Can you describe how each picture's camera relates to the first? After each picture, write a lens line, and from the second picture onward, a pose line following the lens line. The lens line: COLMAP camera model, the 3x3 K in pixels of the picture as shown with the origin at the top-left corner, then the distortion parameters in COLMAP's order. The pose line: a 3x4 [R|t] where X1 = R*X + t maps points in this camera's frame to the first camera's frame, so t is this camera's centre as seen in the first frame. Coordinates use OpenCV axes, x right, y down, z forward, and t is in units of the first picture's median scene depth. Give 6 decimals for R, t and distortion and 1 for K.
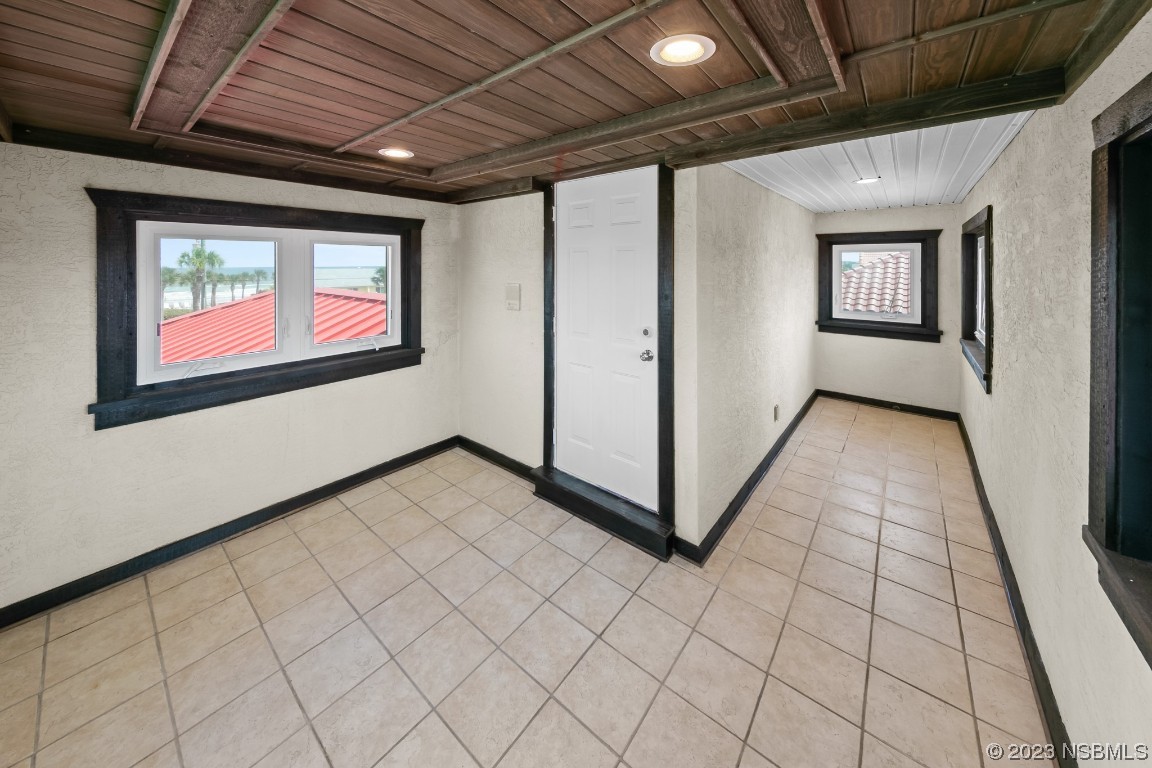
lens RADIAL K [[398.6, 0, 570.8], [0, 398.6, 270.9], [0, 0, 1]] dist [-0.000010, 0.000036]
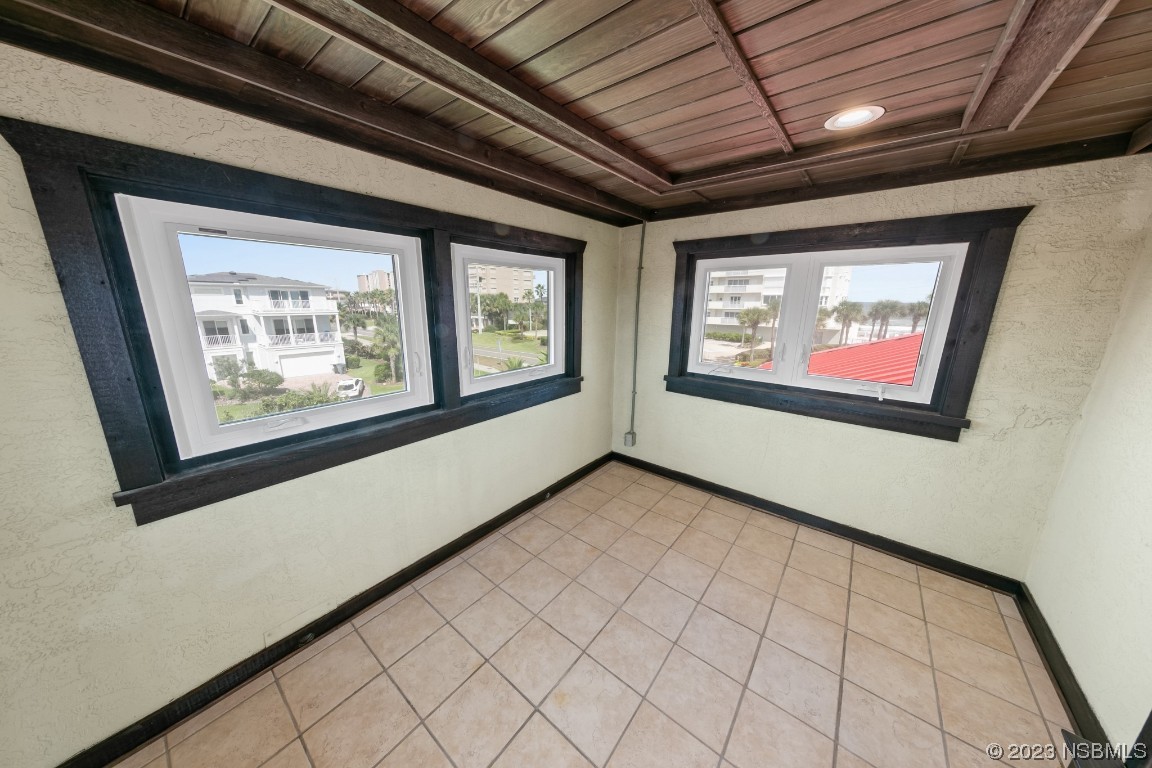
lens RADIAL K [[364.3, 0, 576.0], [0, 364.3, 384.0], [0, 0, 1]] dist [0.013277, -0.000032]
pose [[0.008190, 0.239957, -0.970749, 0.325613], [-0.014371, 0.970710, 0.239826, -0.001876], [0.999863, 0.011986, 0.011399, 0.571972]]
